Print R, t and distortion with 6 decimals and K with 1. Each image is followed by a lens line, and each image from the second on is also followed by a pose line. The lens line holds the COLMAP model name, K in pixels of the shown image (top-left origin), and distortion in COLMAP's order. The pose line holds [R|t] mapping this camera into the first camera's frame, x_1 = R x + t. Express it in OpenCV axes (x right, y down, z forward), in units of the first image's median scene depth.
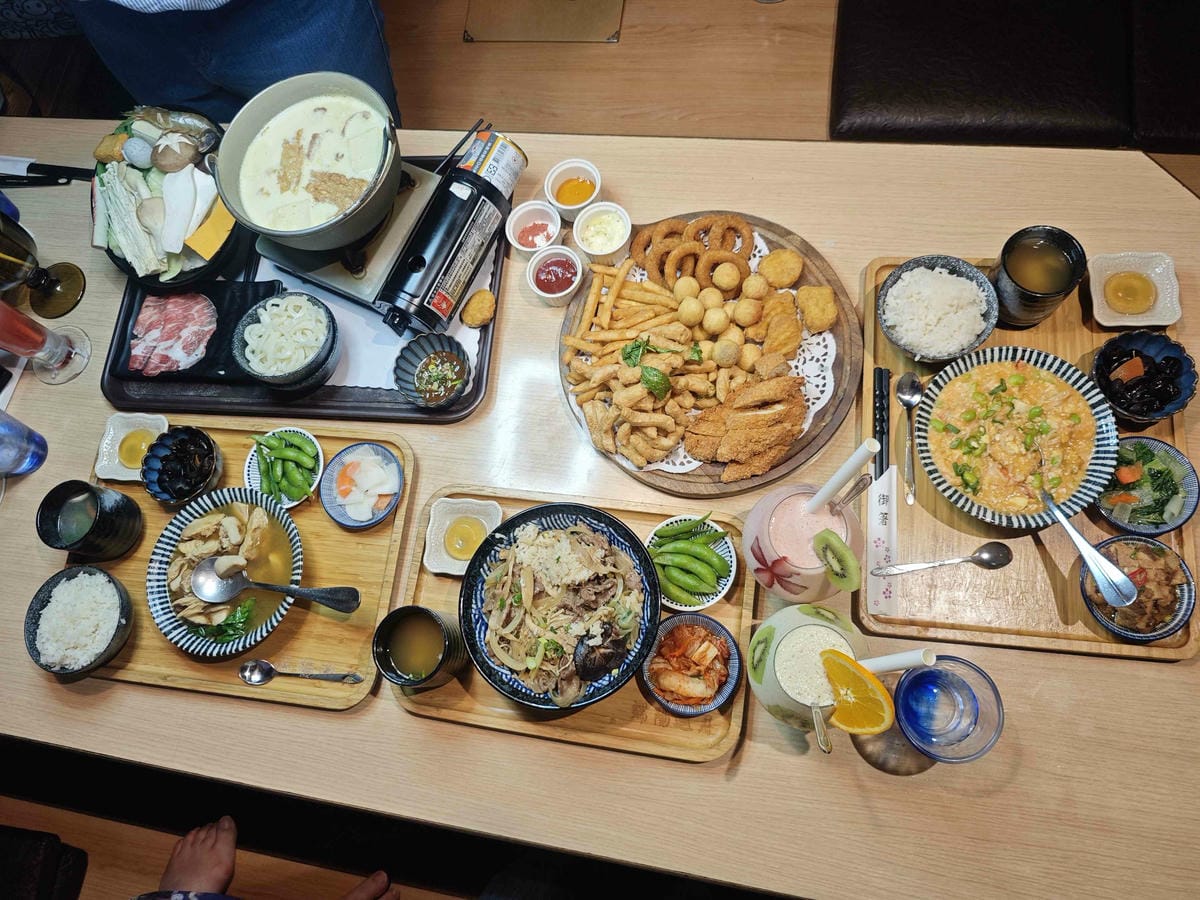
lens RADIAL K [[889.5, 0, 600.0], [0, 889.5, 450.0], [0, 0, 1]] dist [-0.011455, 0.009376]
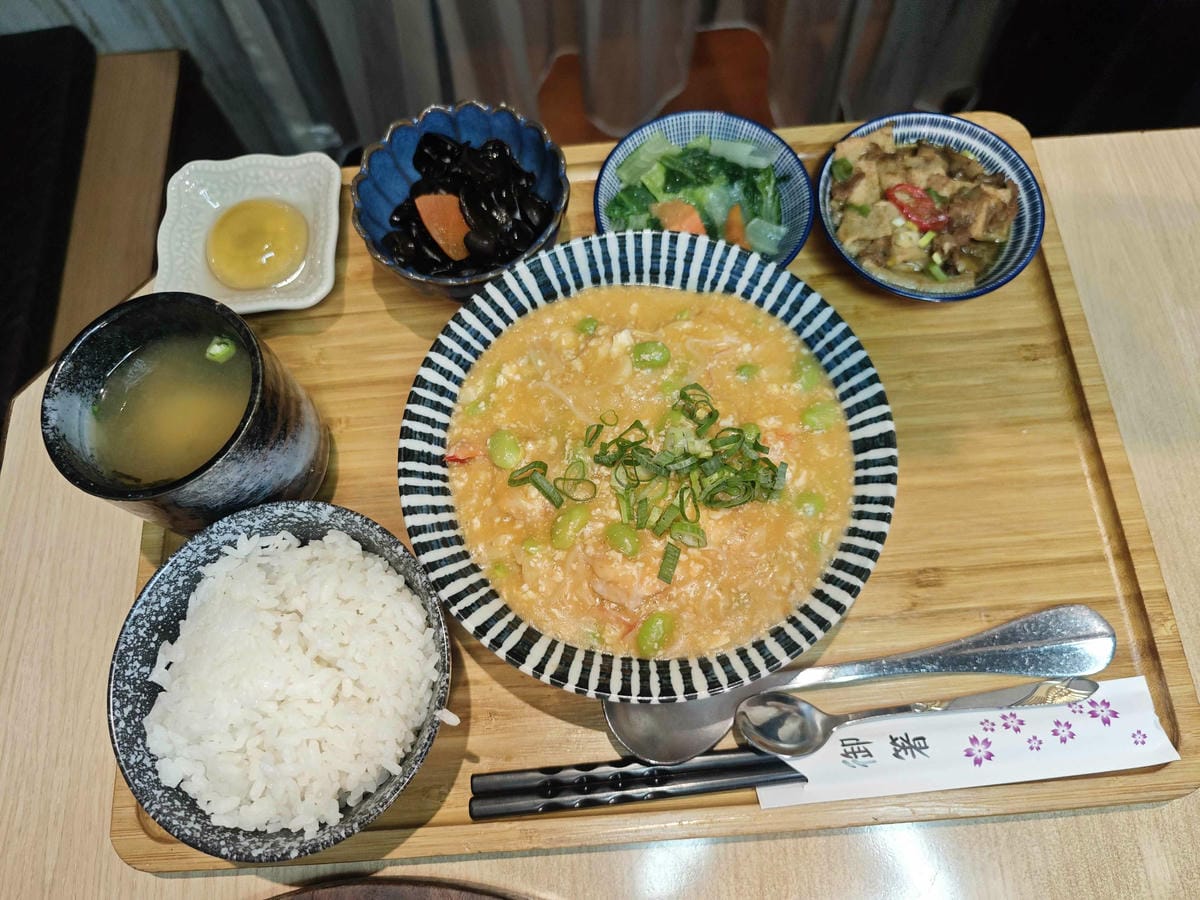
lens RADIAL K [[889.5, 0, 600.0], [0, 889.5, 450.0], [0, 0, 1]] dist [-0.011455, 0.009376]
pose [[-0.149108, -0.865756, 0.477739, 0.277225], [0.967955, -0.029067, 0.249434, -0.127515], [-0.202062, 0.499622, 0.842347, 0.663947]]
